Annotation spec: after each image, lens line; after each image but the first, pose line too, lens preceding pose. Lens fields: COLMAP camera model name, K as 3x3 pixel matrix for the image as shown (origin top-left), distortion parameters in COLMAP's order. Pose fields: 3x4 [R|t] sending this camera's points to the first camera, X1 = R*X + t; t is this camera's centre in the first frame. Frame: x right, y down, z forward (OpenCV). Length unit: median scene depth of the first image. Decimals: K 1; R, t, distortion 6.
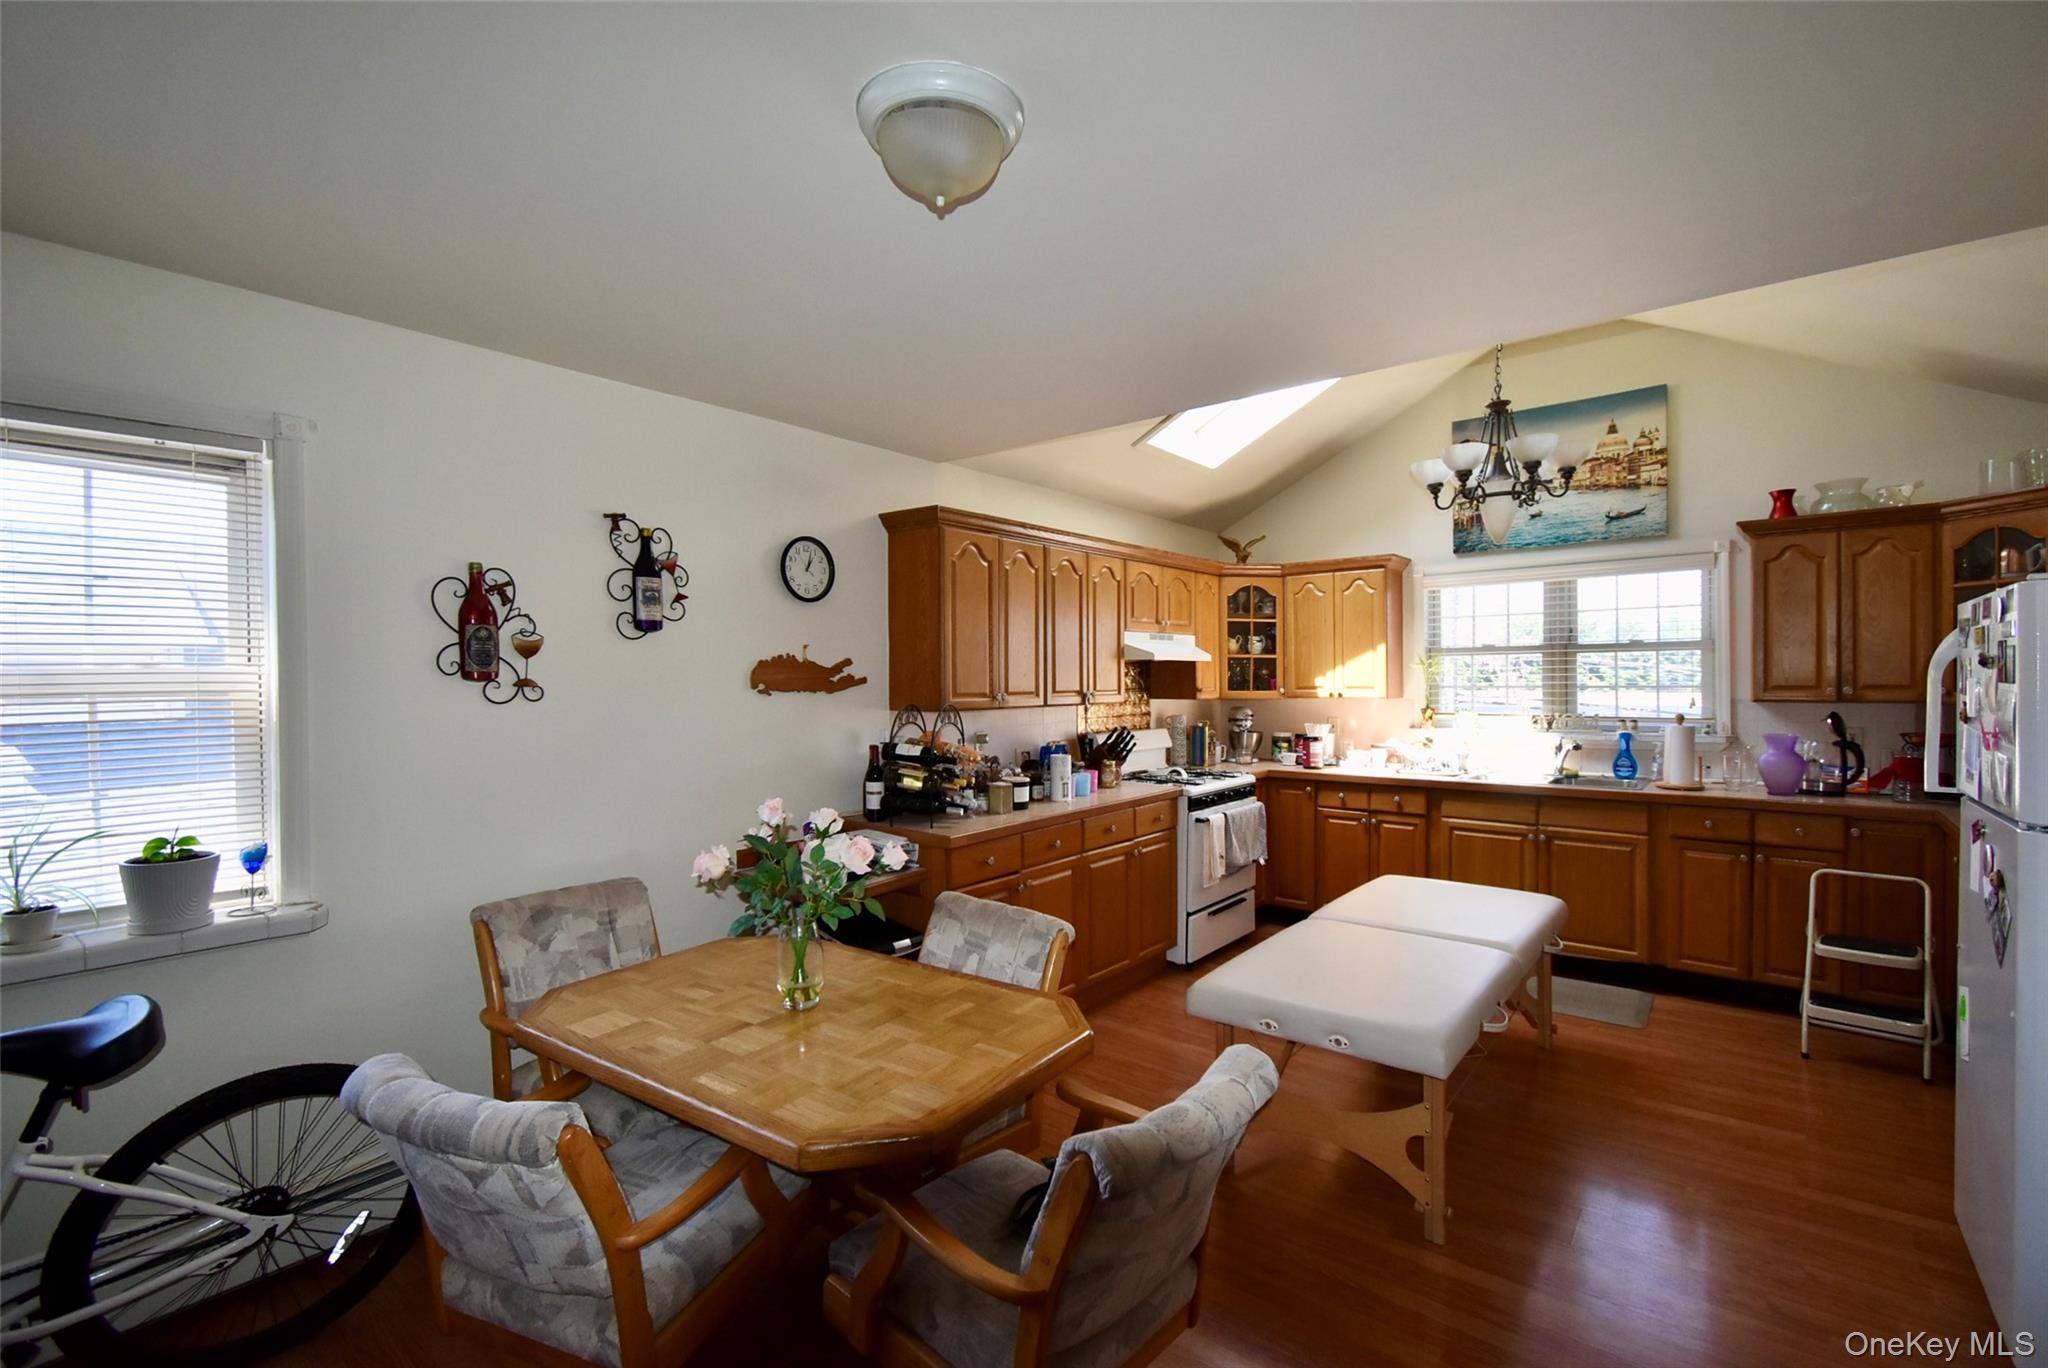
lens RADIAL K [[894.6, 0, 1028.5], [0, 894.6, 684.4], [0, 0, 1]] dist [0.002471, -0.001212]
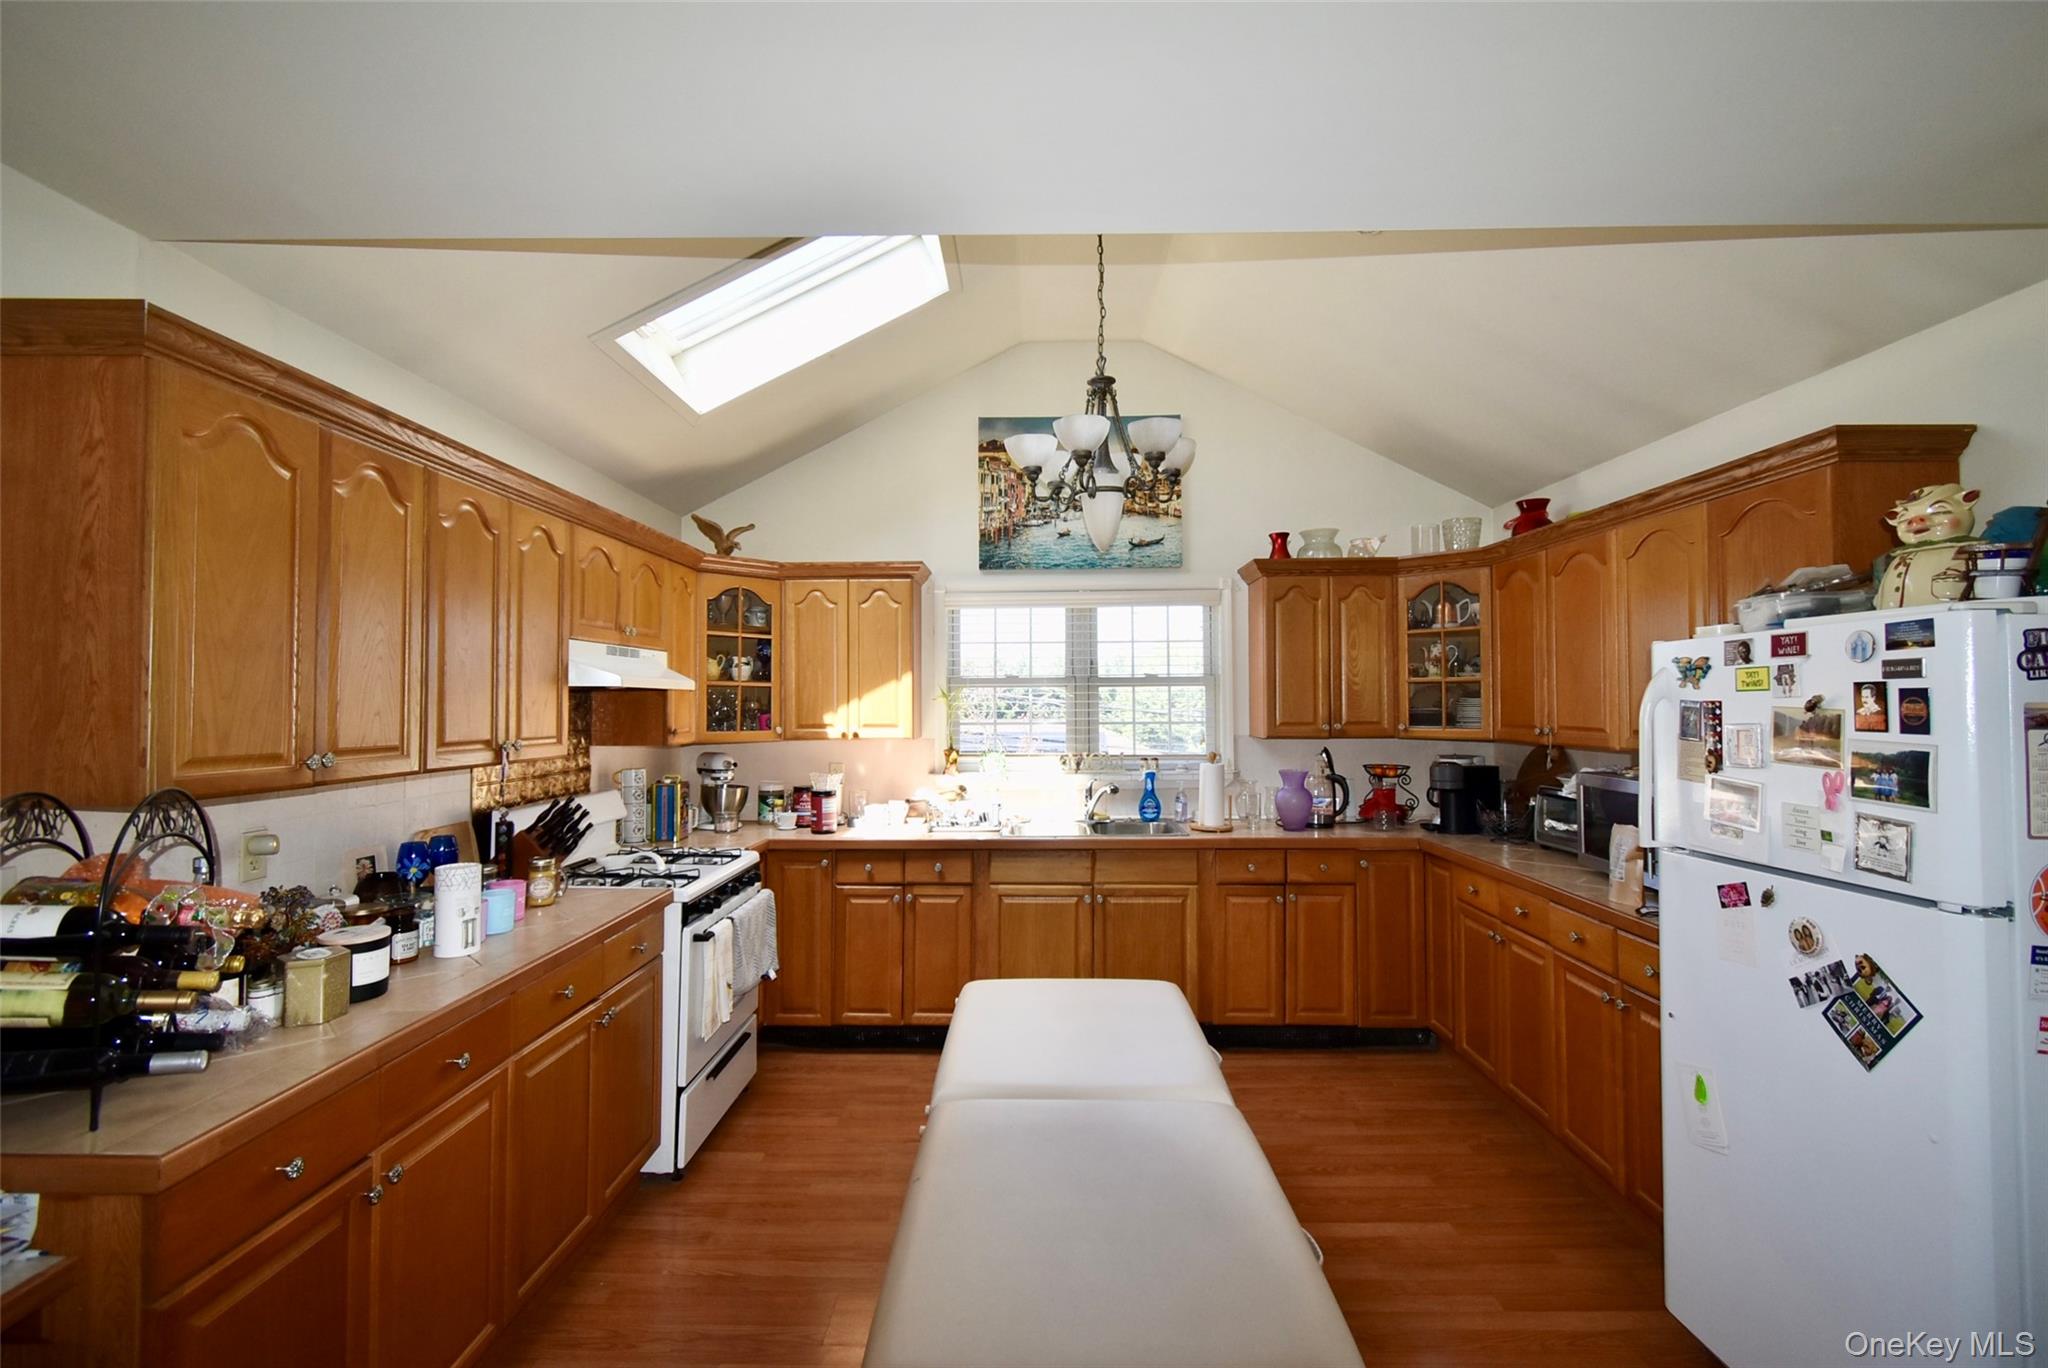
lens RADIAL K [[894.6, 0, 1018.2], [0, 894.6, 683.3], [0, 0, 1]] dist [0.002471, -0.001212]
pose [[0.785028, 0.018246, 0.619192, -0.030267], [0.002136, 0.999480, -0.032161, -0.009669], [-0.619457, 0.026570, 0.784581, 0.348115]]
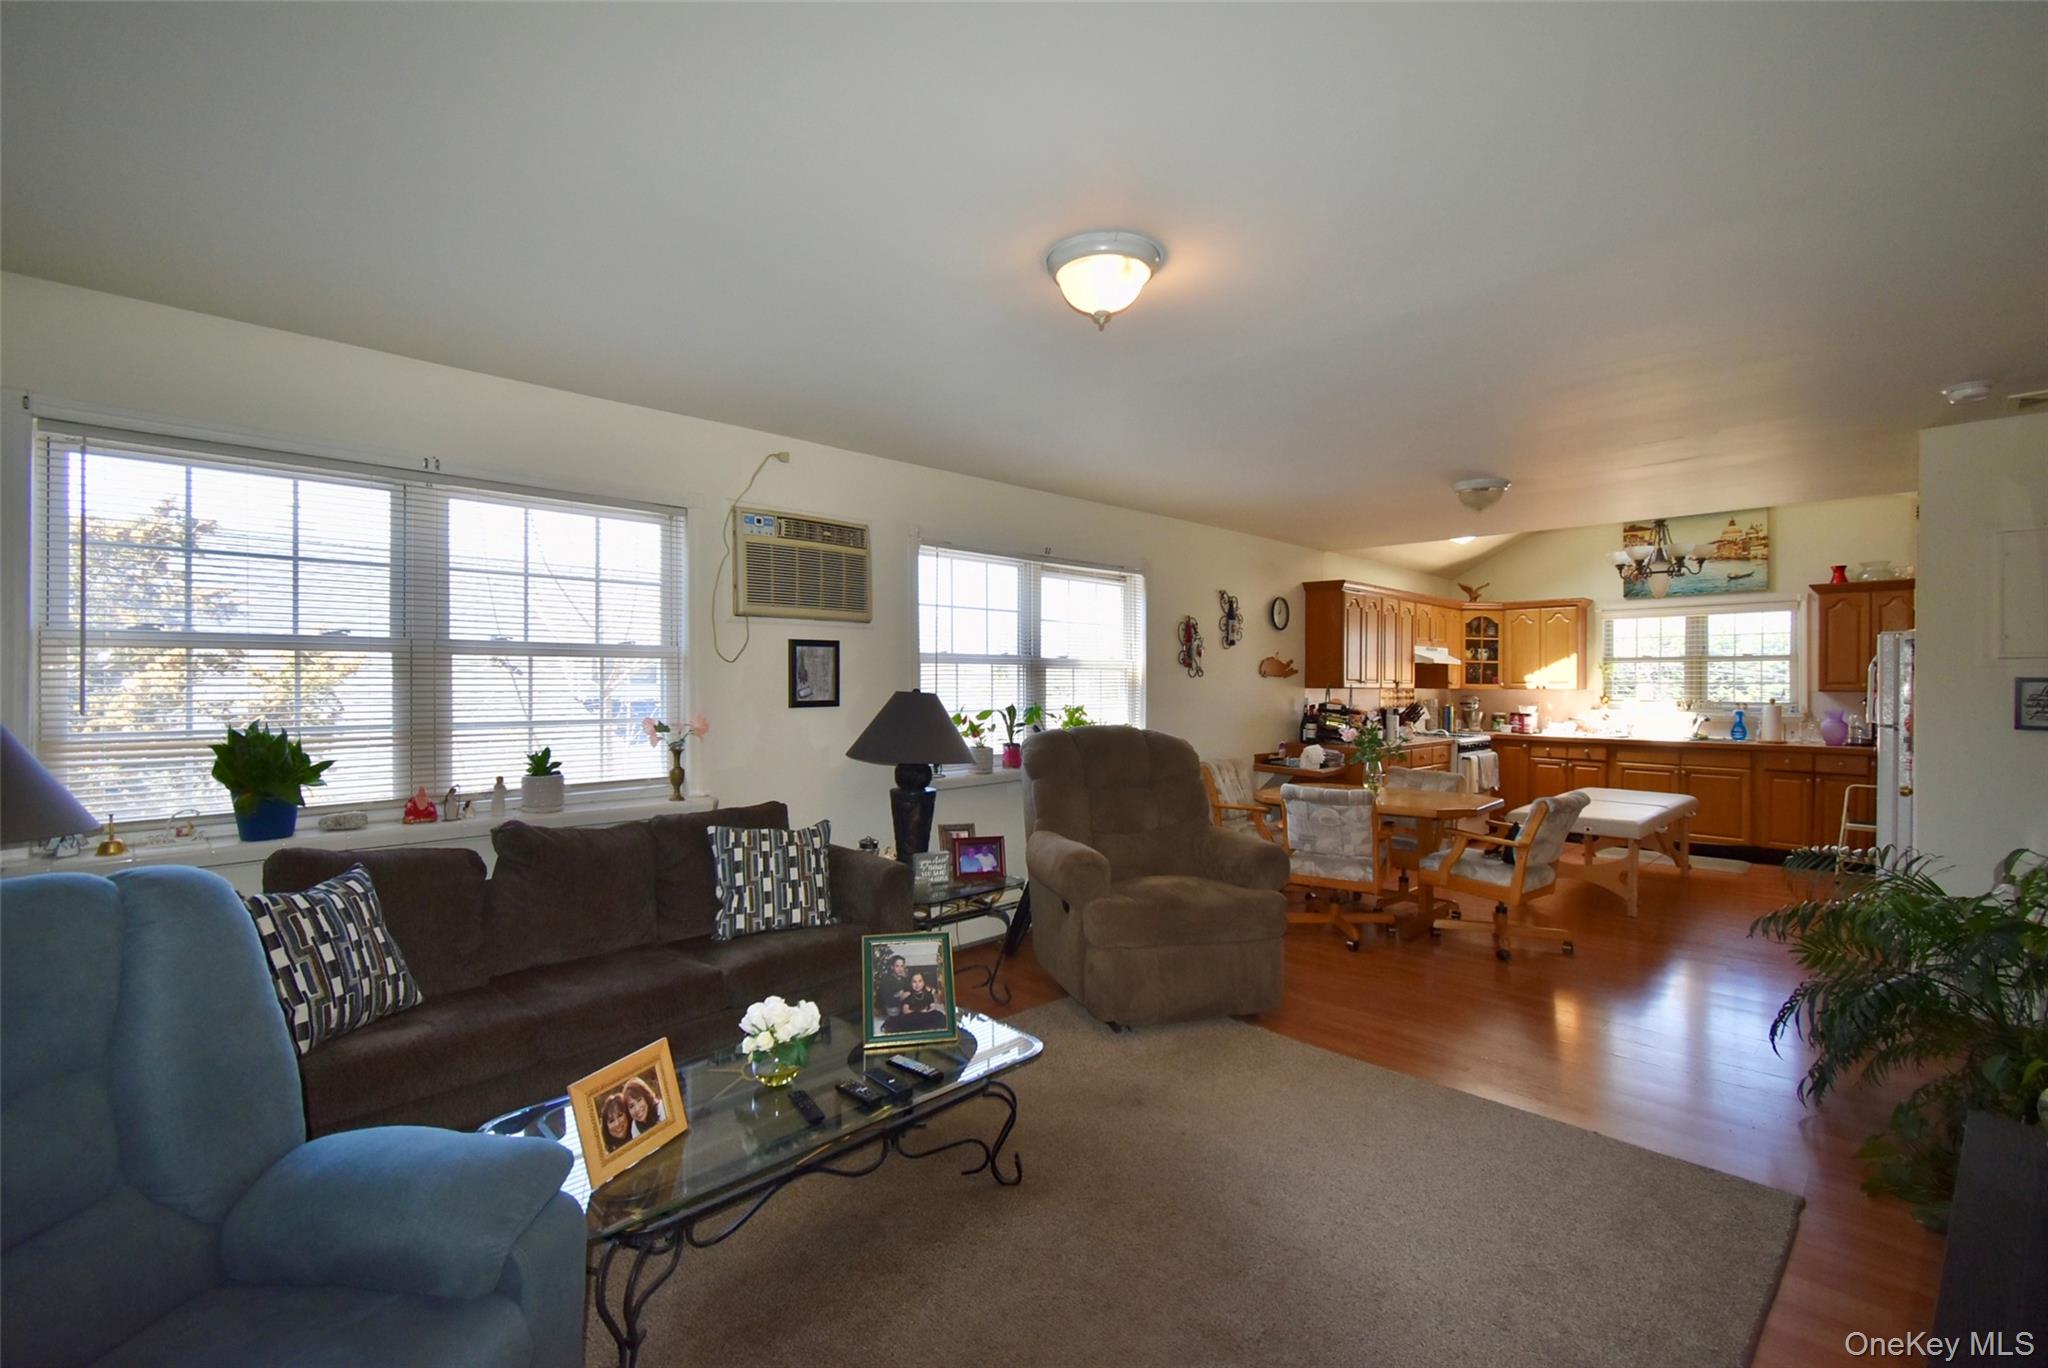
lens RADIAL K [[894.6, 0, 1022.5], [0, 894.6, 681.2], [0, 0, 1]] dist [0.002471, -0.001212]
pose [[0.993783, 0.013937, -0.110458, -0.450996], [-0.015055, 0.999843, -0.009302, 0.034848], [0.110311, 0.010907, 0.993837, -0.766880]]
